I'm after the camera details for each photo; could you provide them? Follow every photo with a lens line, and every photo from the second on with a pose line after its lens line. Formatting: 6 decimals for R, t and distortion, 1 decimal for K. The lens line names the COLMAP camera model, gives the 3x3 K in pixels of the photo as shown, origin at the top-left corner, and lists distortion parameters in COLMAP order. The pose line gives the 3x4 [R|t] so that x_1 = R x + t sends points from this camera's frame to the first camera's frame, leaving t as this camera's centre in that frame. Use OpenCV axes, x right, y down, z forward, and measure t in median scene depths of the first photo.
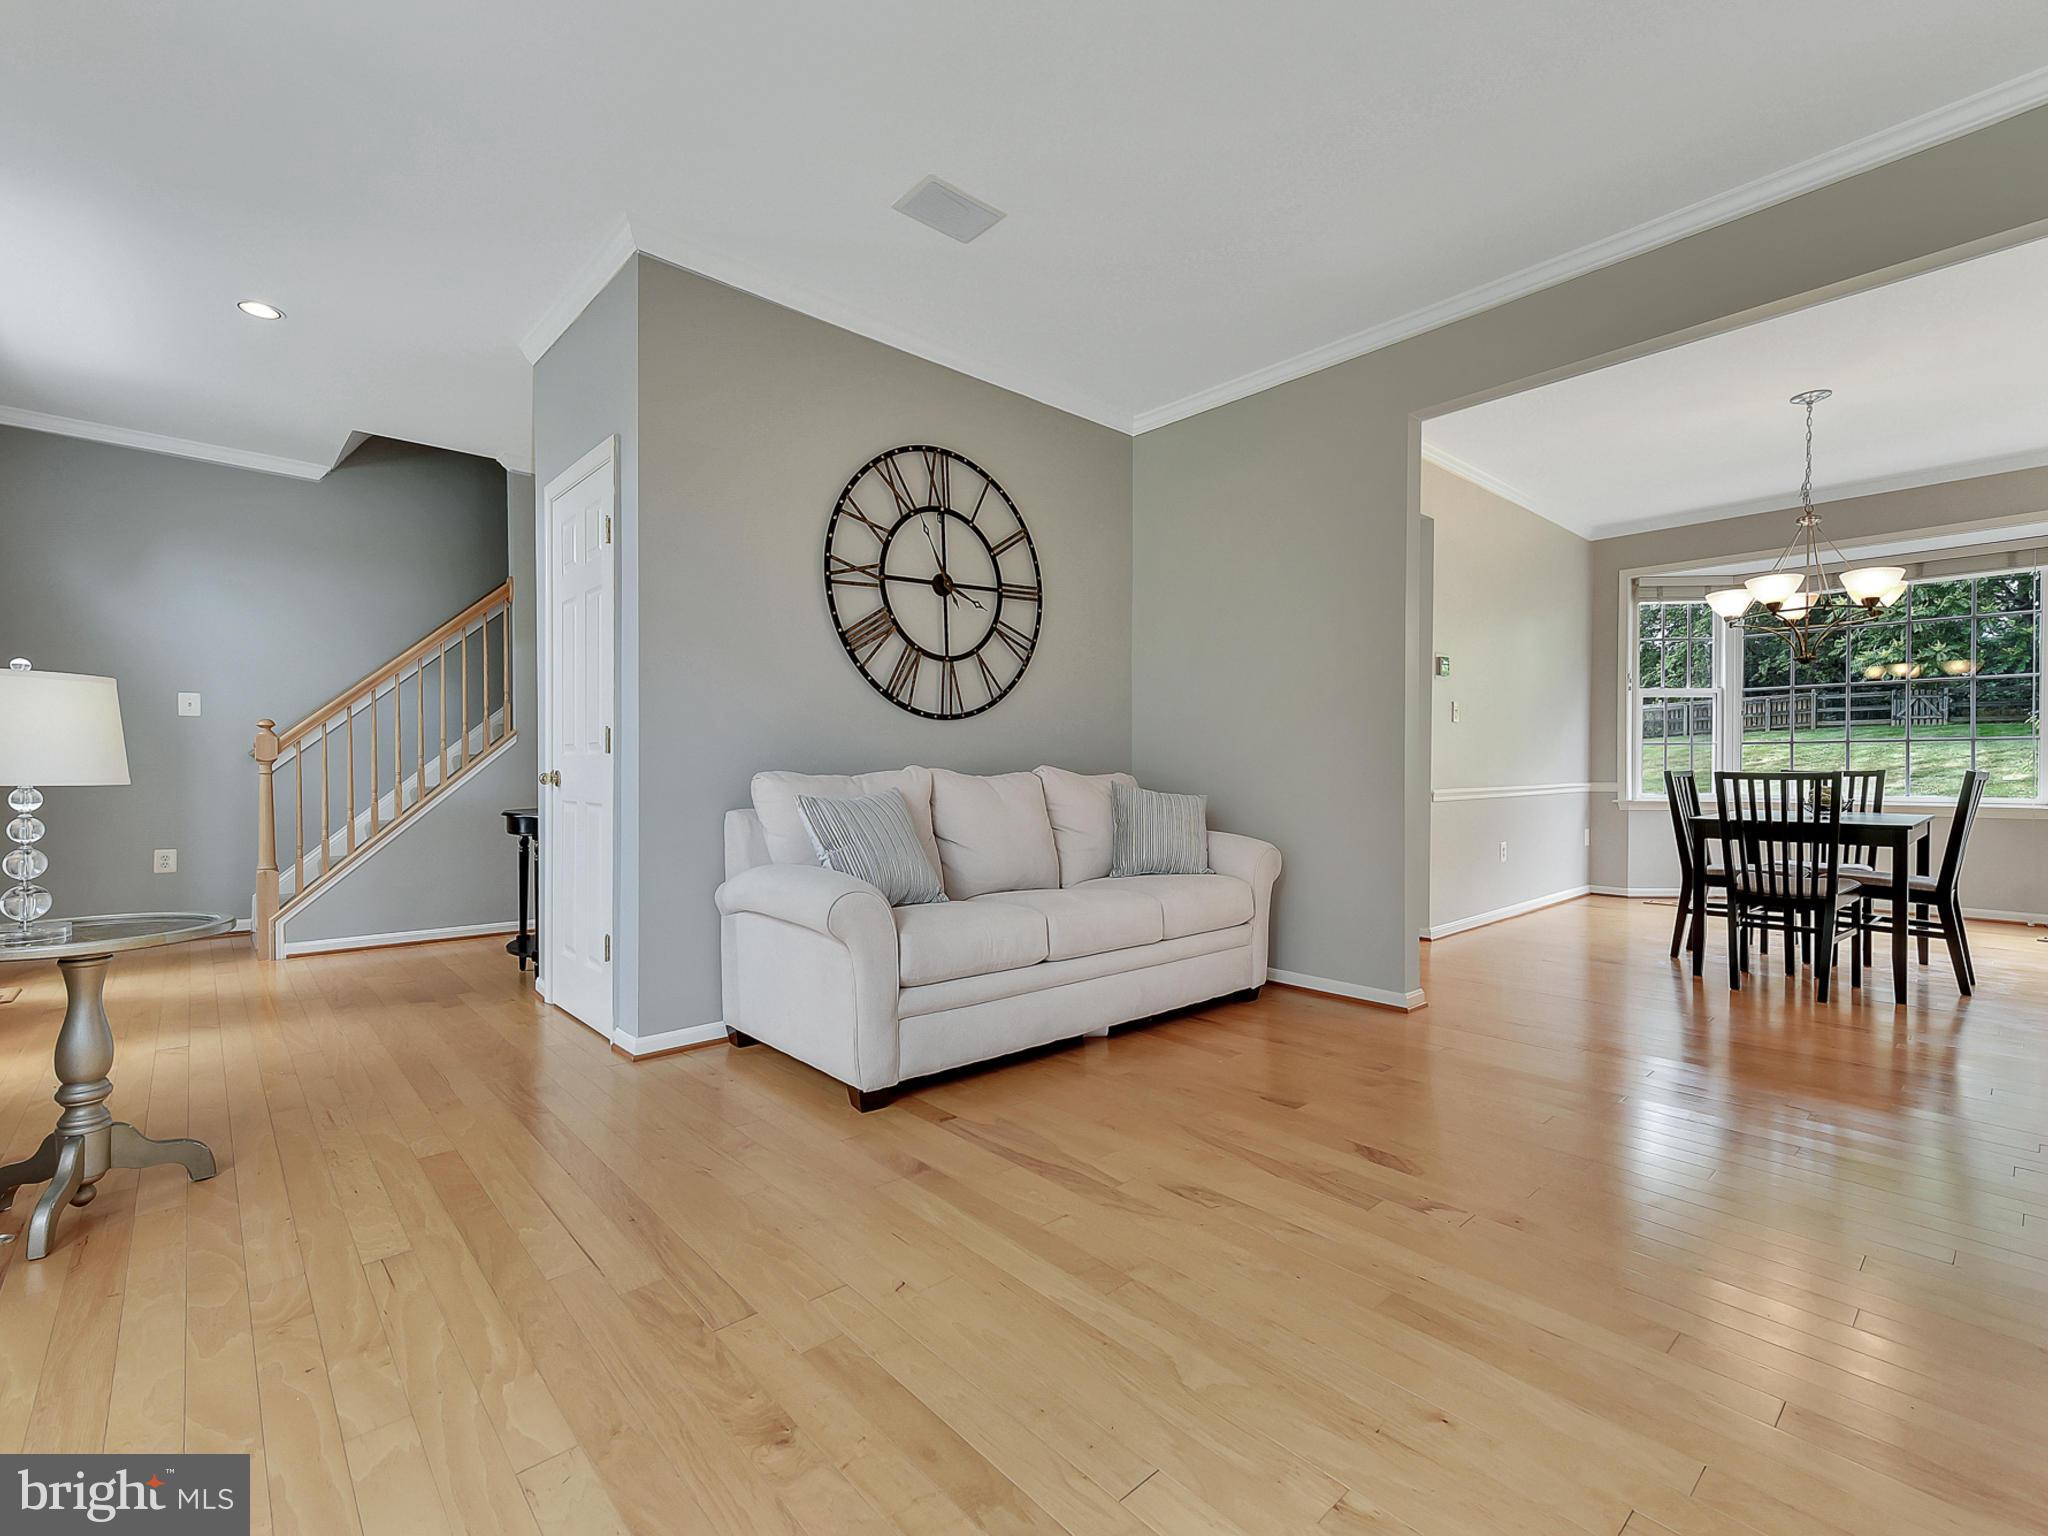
lens RADIAL K [[922.1, 0, 1068.6], [0, 922.1, 779.4], [0, 0, 1]] dist [0.012352, -0.000501]
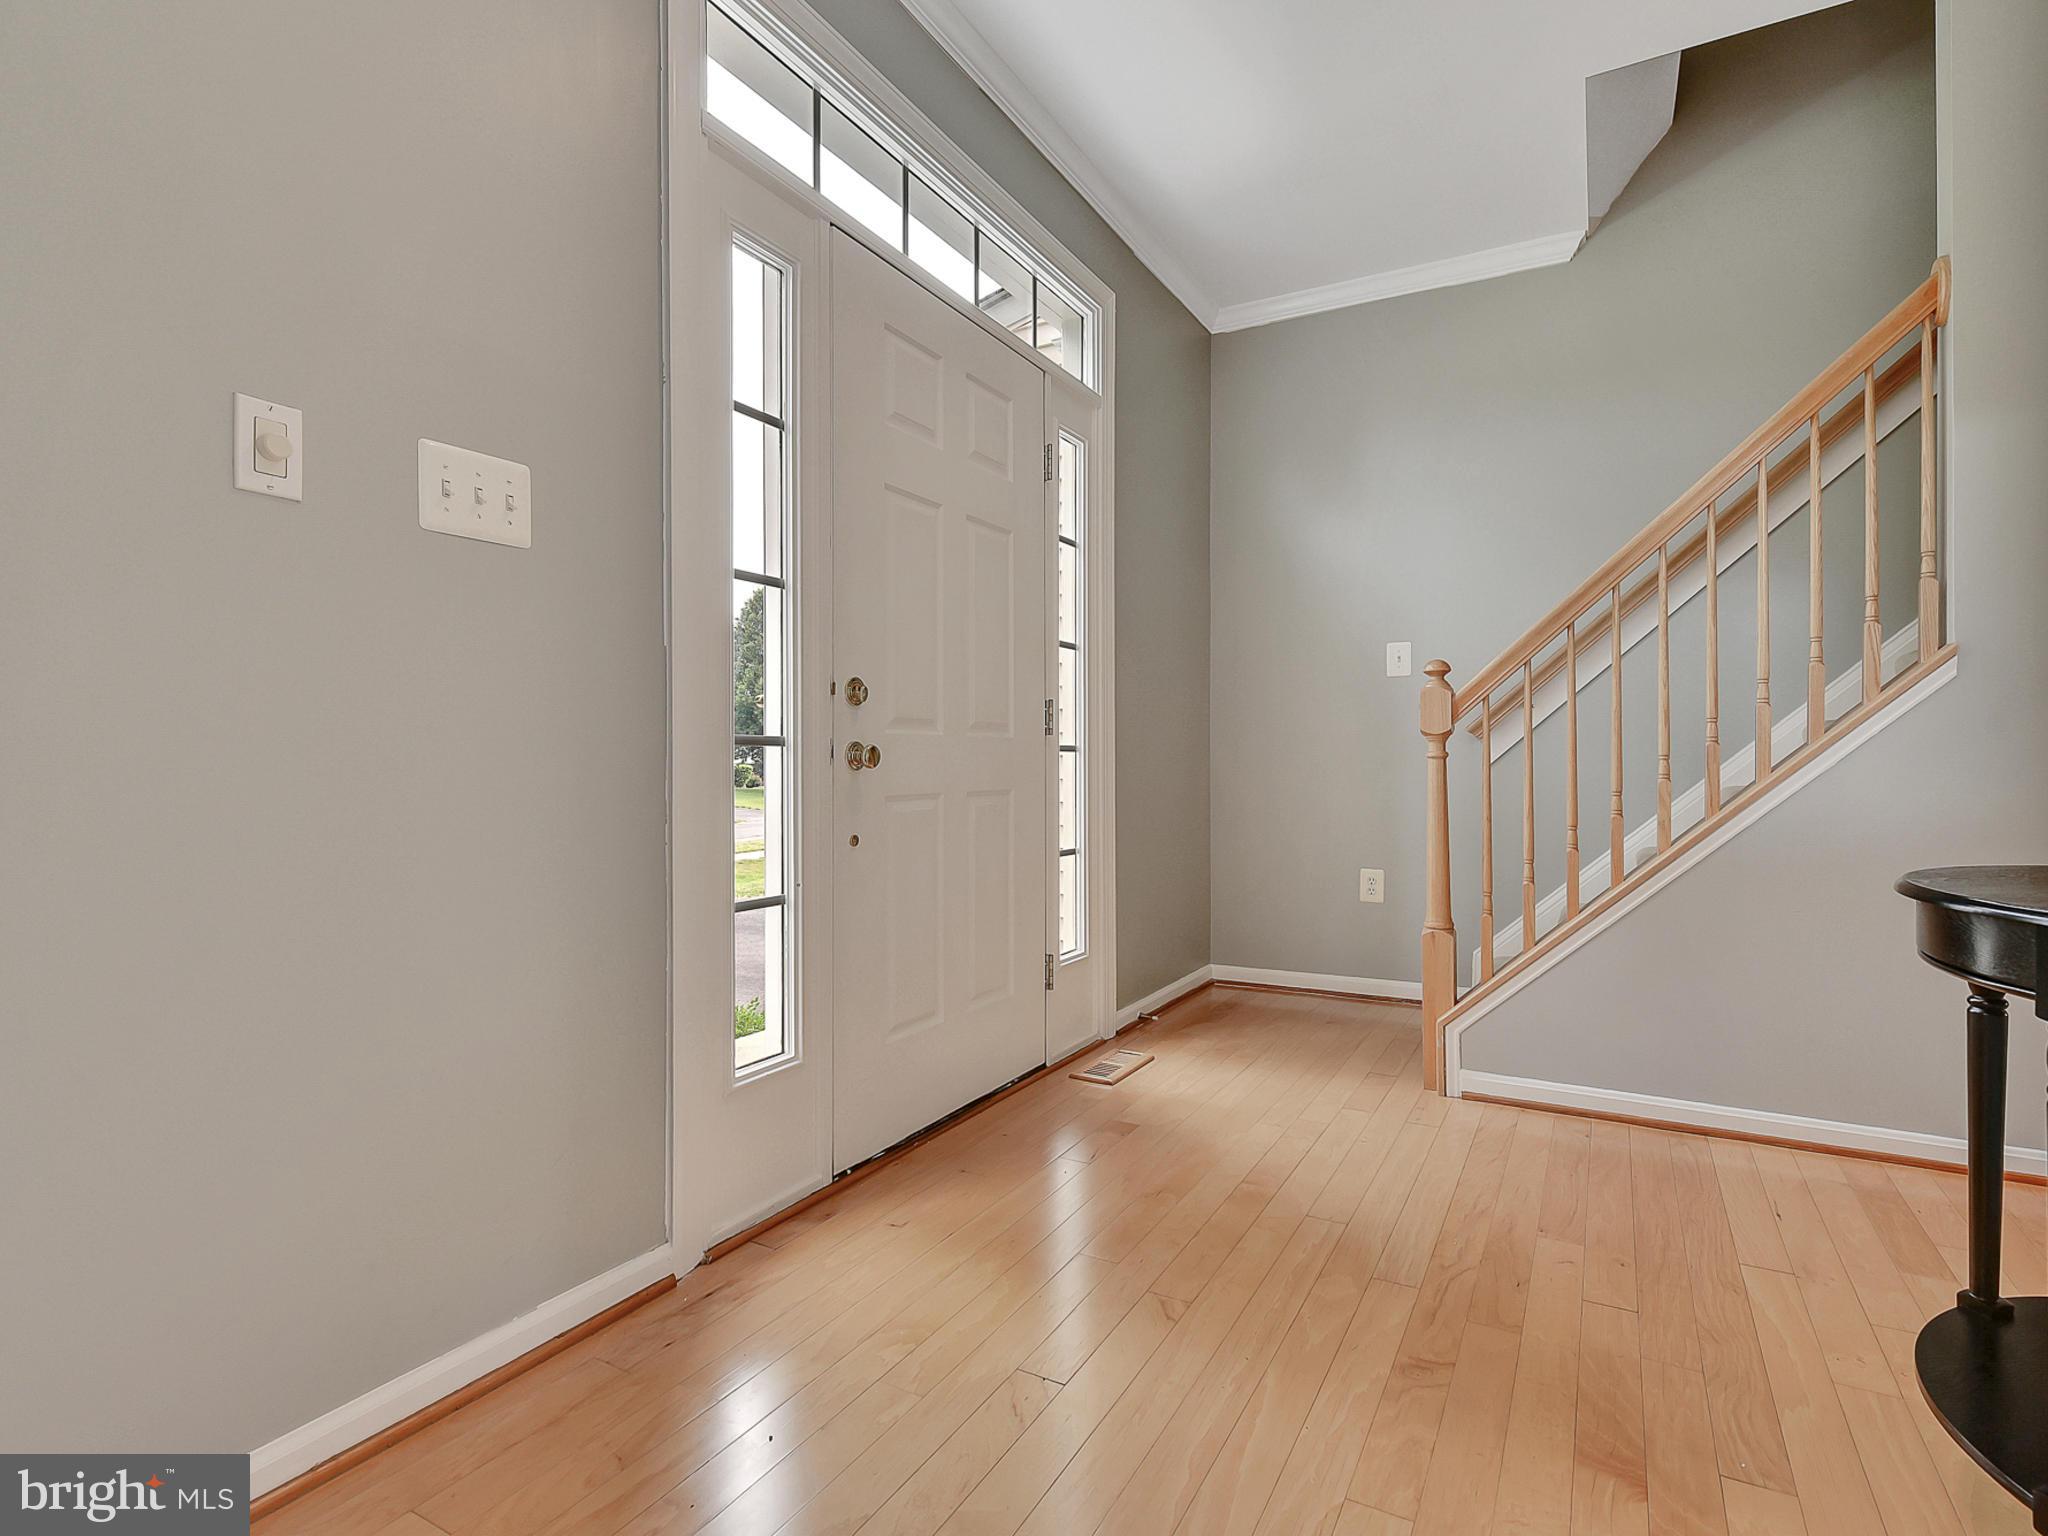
lens RADIAL K [[994.4, 0, 1036.7], [0, 994.4, 772.9], [0, 0, 1]] dist [0.002986, 0.000525]
pose [[0.284471, 0.000343, -0.958684, -0.467182], [-0.008747, 0.999959, -0.002238, 0.008310], [0.958645, 0.009022, 0.284463, 0.782752]]
